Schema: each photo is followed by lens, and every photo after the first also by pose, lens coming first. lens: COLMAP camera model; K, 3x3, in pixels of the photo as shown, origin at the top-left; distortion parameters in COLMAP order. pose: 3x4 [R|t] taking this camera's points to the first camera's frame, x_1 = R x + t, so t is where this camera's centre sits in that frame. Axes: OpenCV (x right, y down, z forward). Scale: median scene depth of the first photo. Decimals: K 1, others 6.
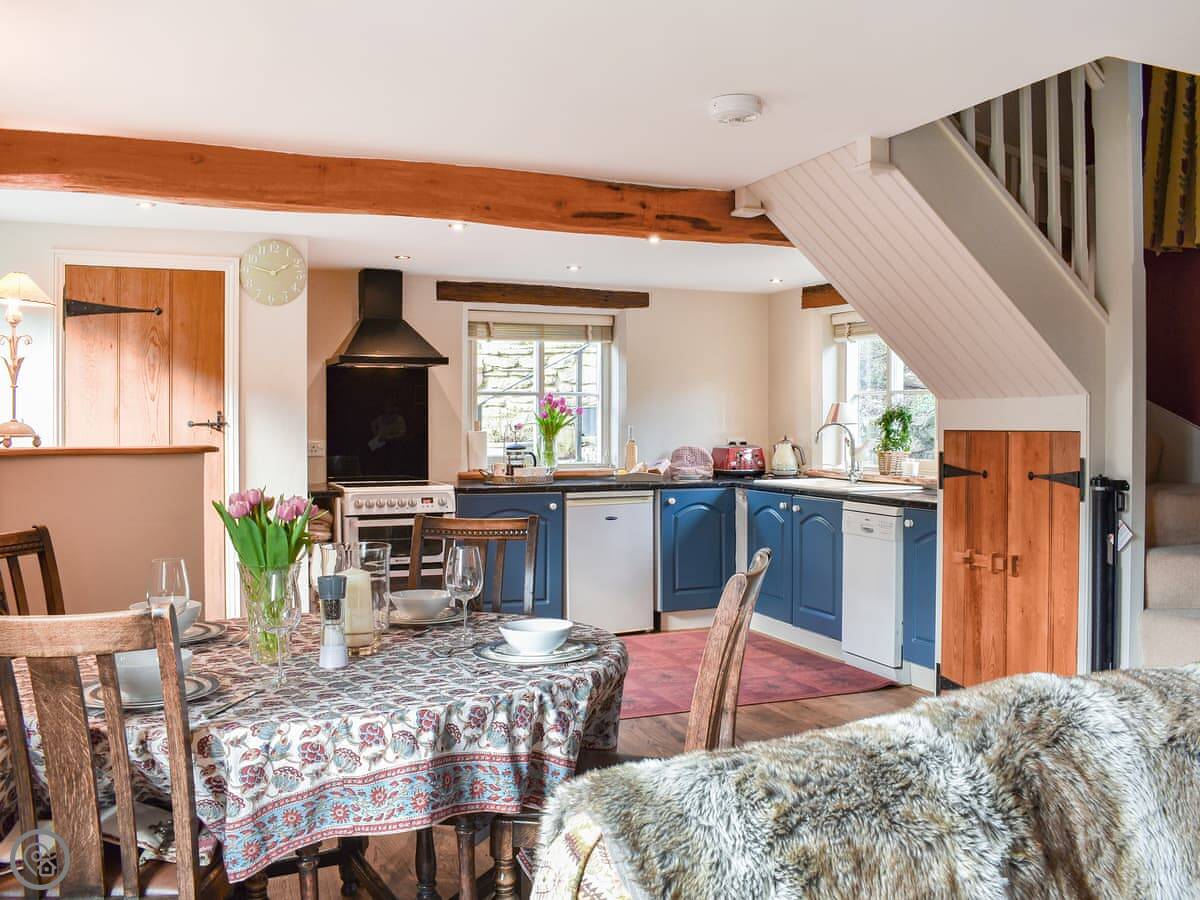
lens RADIAL K [[1106.5, 0, 600.0], [0, 1106.5, 450.0], [0, 0, 1]] dist [-0.102178, -0.000116]
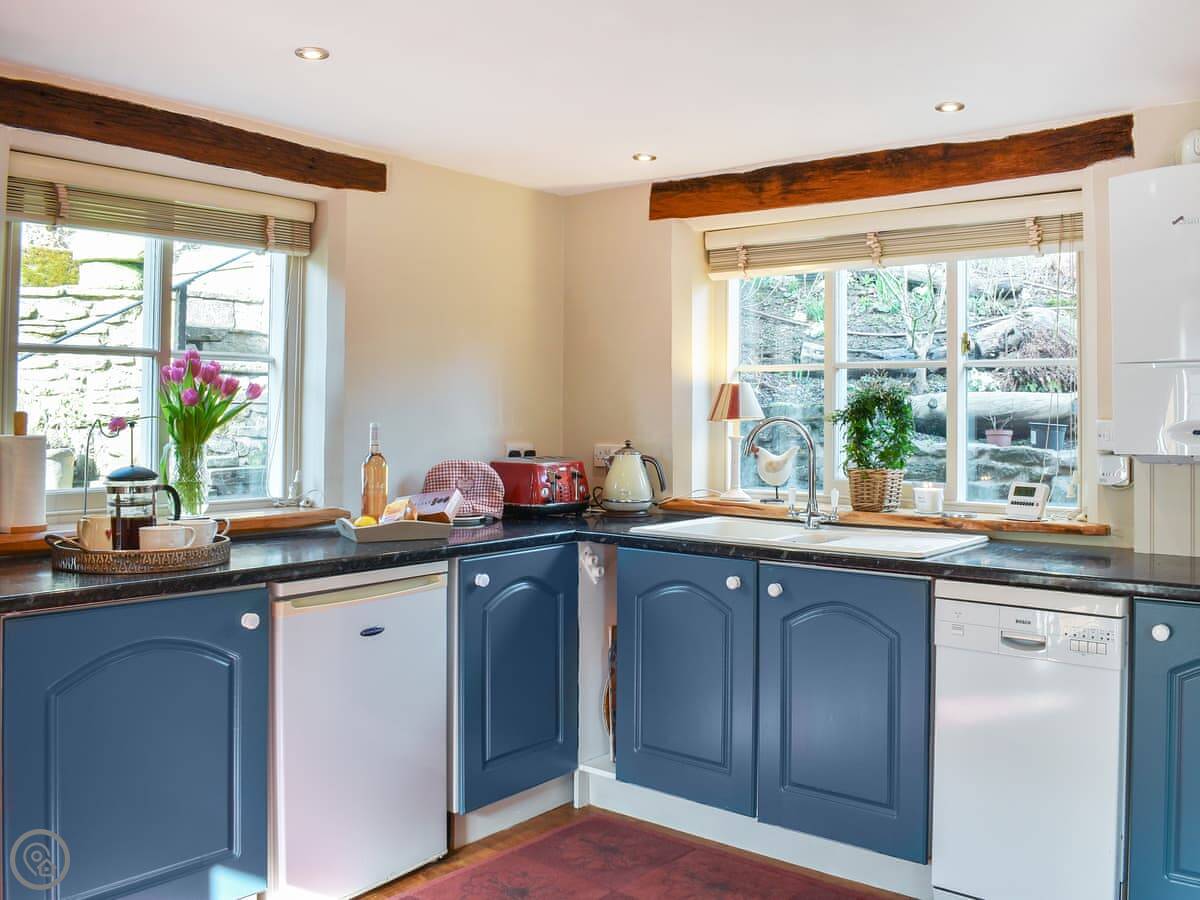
lens RADIAL K [[1046.2, 0, 602.8], [0, 1046.2, 378.1], [0, 0, 1]] dist [-0.089692, -0.007434]
pose [[0.872977, 0.019450, 0.487374, -0.113478], [0.008515, 0.998445, -0.055098, -0.016387], [-0.487688, 0.052250, 0.871453, 0.587607]]
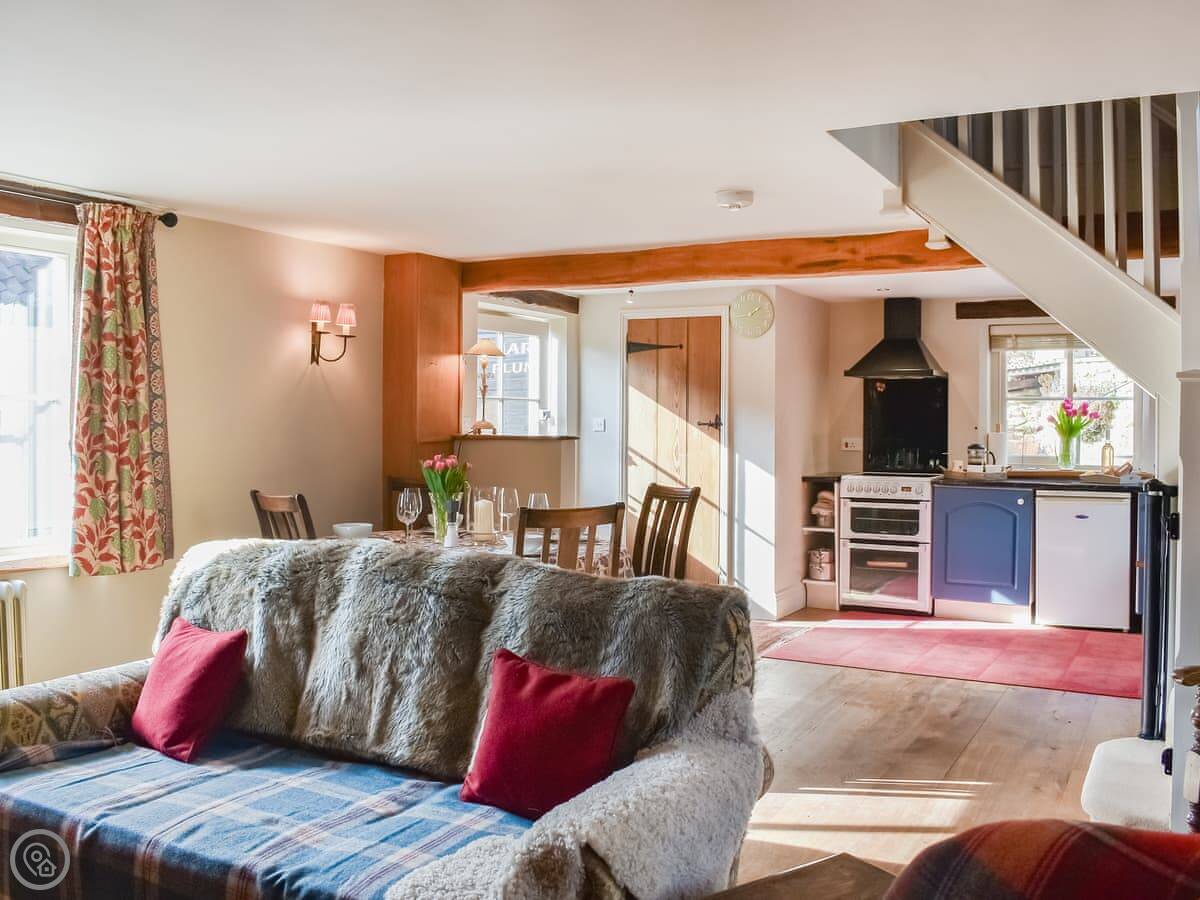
lens RADIAL K [[1106.5, 0, 600.0], [0, 1106.5, 450.0], [0, 0, 1]] dist [-0.102178, -0.000116]
pose [[0.609580, 0.023721, -0.792369, 0.549327], [-0.026477, 0.999604, 0.009556, 0.000361], [0.792282, 0.015155, 0.609967, 0.005044]]
